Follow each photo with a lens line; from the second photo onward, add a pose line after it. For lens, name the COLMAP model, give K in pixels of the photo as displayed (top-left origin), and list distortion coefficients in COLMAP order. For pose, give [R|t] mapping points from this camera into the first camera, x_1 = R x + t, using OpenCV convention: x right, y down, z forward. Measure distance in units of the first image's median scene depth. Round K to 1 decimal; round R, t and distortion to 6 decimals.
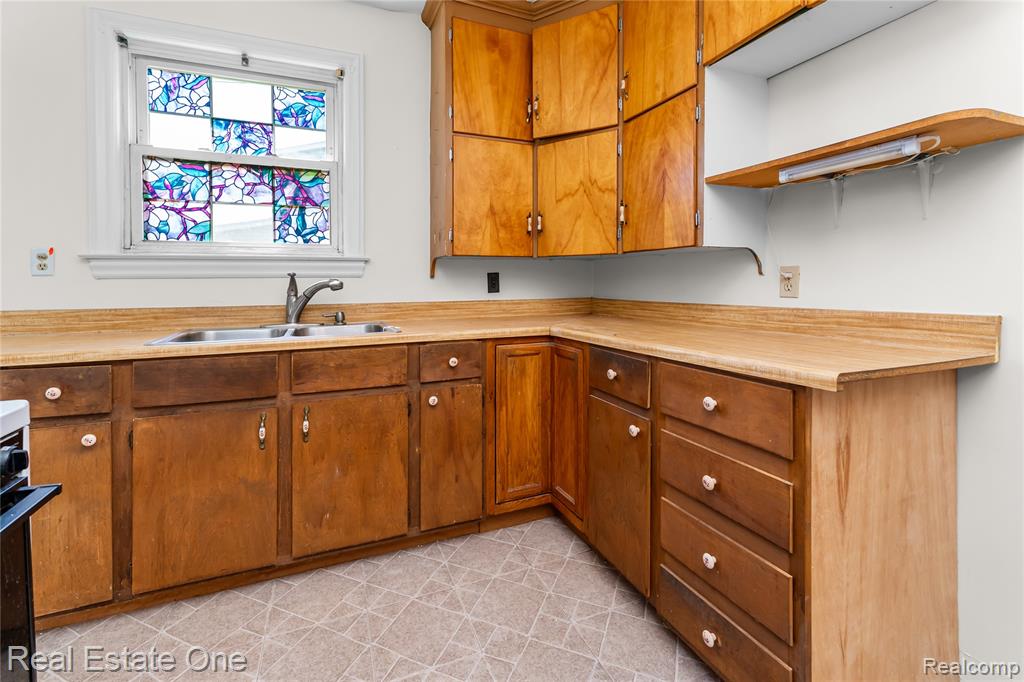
lens RADIAL K [[447.1, 0, 506.1], [0, 447.1, 288.0], [0, 0, 1]] dist [0.004005, 0.000432]
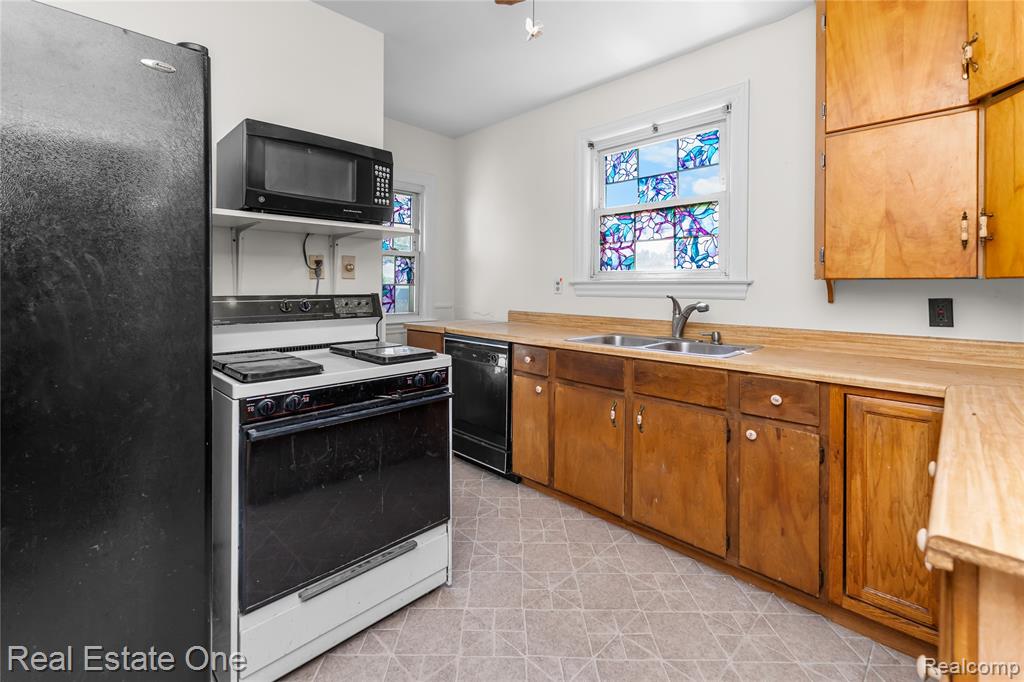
lens RADIAL K [[447.1, 0, 506.1], [0, 447.1, 288.0], [0, 0, 1]] dist [0.004005, 0.000432]
pose [[0.388915, 0.011640, -0.921200, 0.449164], [-0.024750, 0.999691, 0.002183, -0.044575], [0.920941, 0.021951, 0.389083, 0.121059]]
